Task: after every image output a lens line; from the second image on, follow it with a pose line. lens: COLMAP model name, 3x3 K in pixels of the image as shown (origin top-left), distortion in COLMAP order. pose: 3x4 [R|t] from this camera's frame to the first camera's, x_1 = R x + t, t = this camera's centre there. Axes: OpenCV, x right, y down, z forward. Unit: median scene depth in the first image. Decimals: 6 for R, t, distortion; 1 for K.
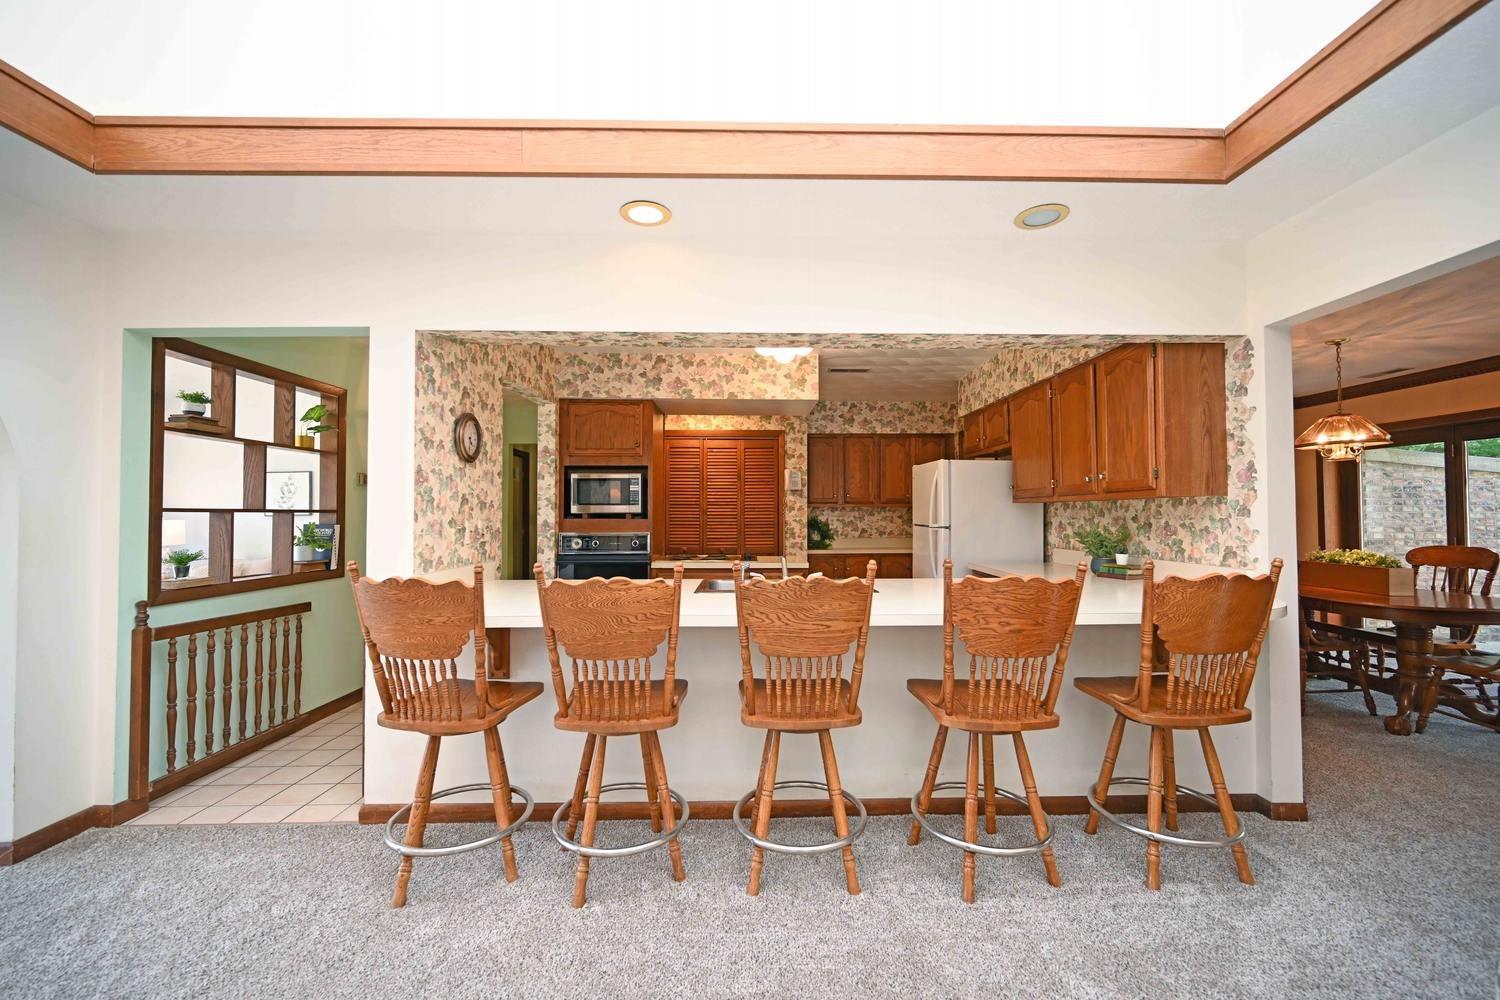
lens RADIAL K [[589.8, 0, 758.7], [0, 589.8, 500.5], [0, 0, 1]] dist [-0.001391, 0.000122]
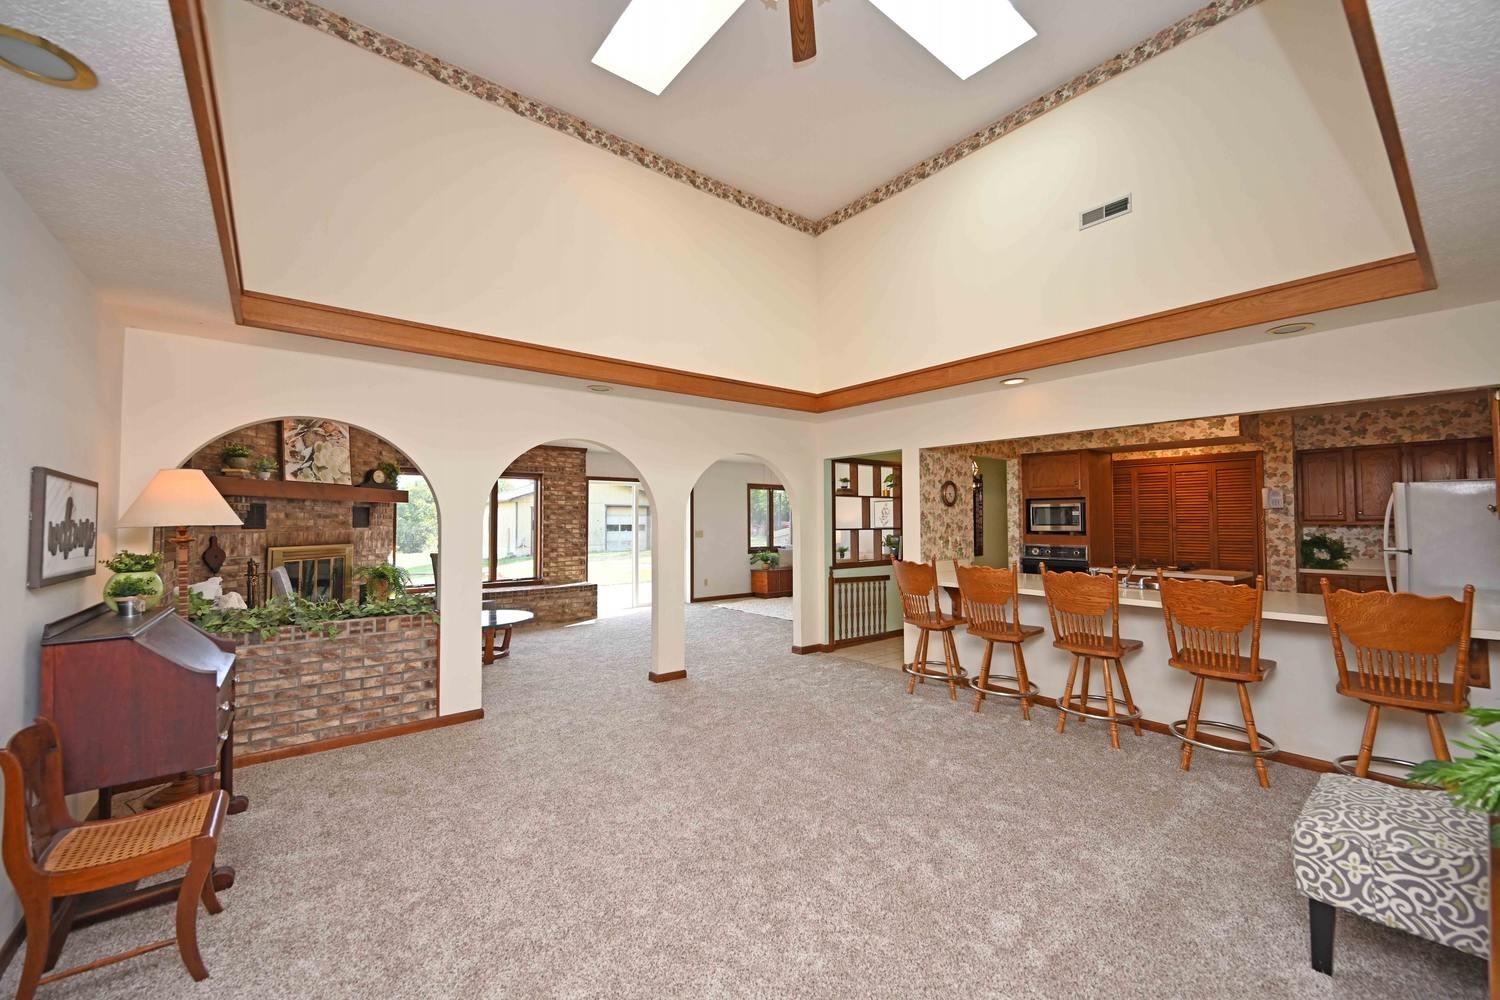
lens RADIAL K [[589.8, 0, 753.0], [0, 589.8, 501.0], [0, 0, 1]] dist [-0.001391, 0.000122]
pose [[0.609096, -0.024323, -0.792723, 0.566082], [0.019042, 0.999690, -0.016042, -0.055657], [0.792868, -0.005324, 0.609370, -0.599916]]
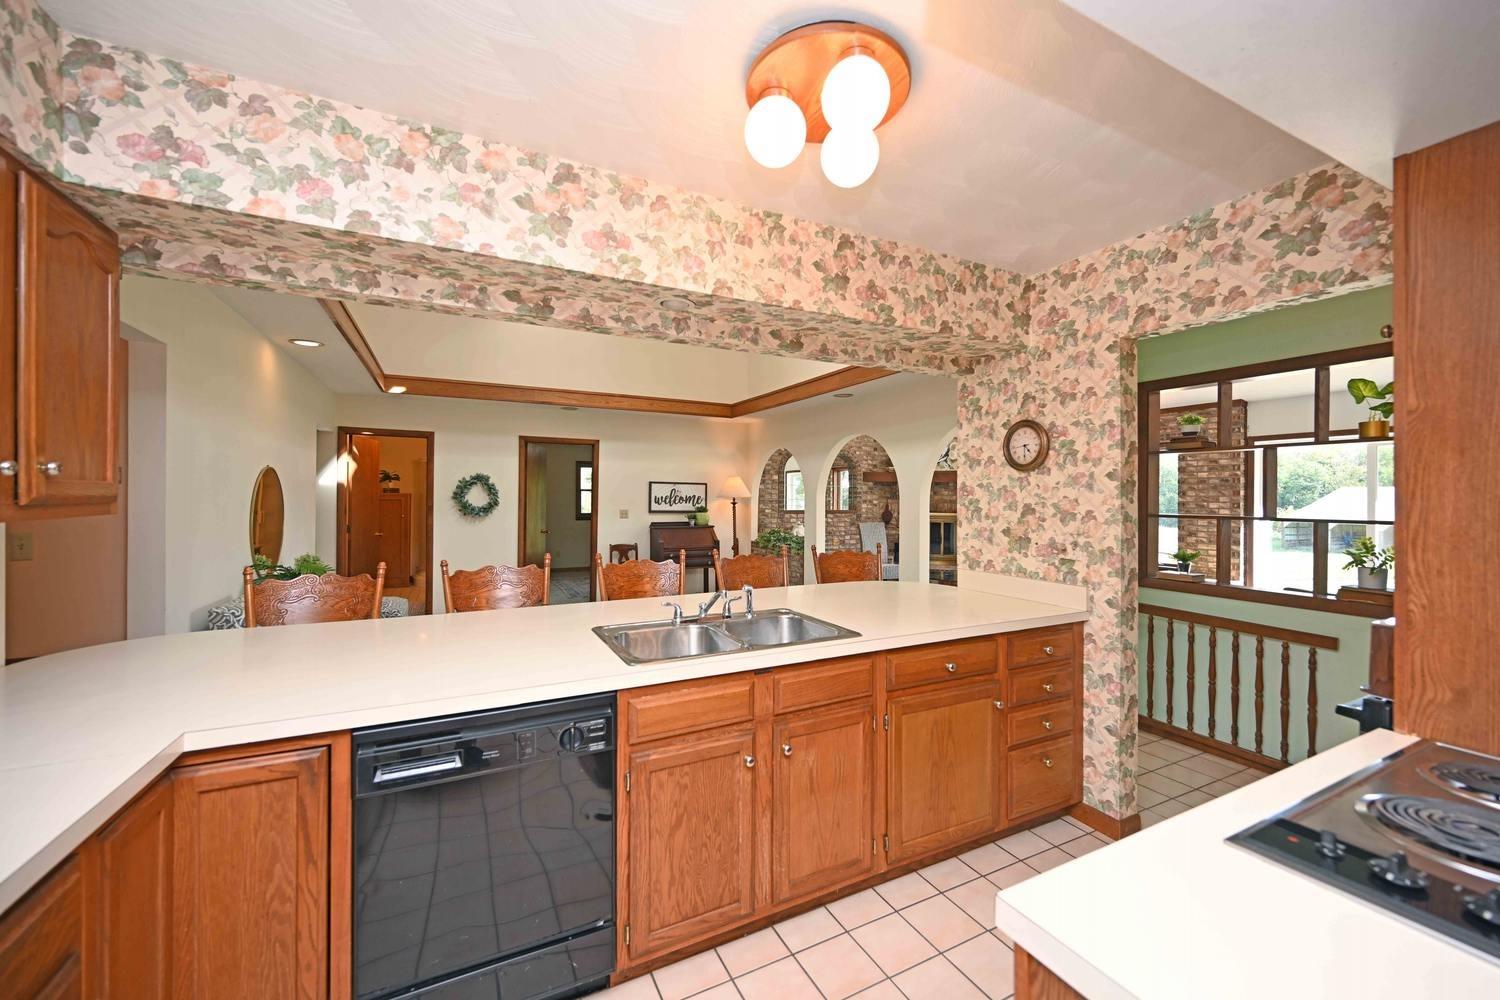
lens RADIAL K [[589.8, 0, 750.2], [0, 589.8, 496.4], [0, 0, 1]] dist [-0.001391, 0.000122]
pose [[-0.906693, 0.000114, -0.421791, 0.283806], [0.008768, 0.999789, -0.018577, -0.008155], [0.421700, -0.020541, -0.906503, 1.479001]]
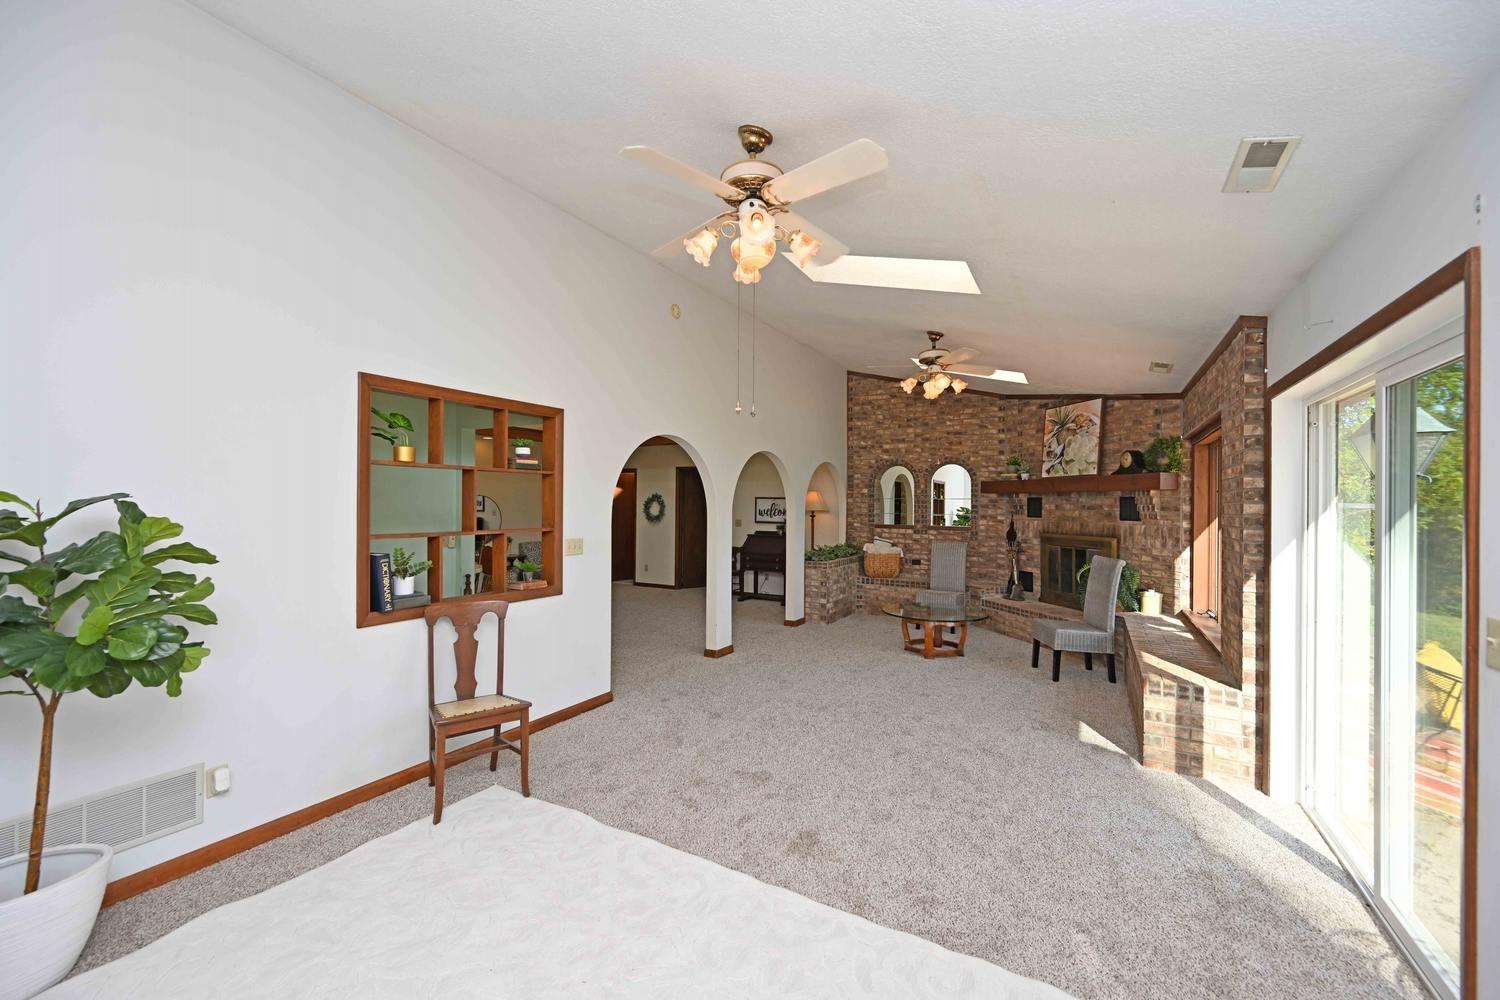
lens RADIAL K [[589.8, 0, 754.4], [0, 589.8, 503.8], [0, 0, 1]] dist [-0.001391, 0.000122]
pose [[-0.855552, -0.000960, 0.517716, -1.795581], [-0.015358, 0.999605, -0.023526, -0.014820], [-0.517489, -0.028079, -0.855229, 1.605603]]
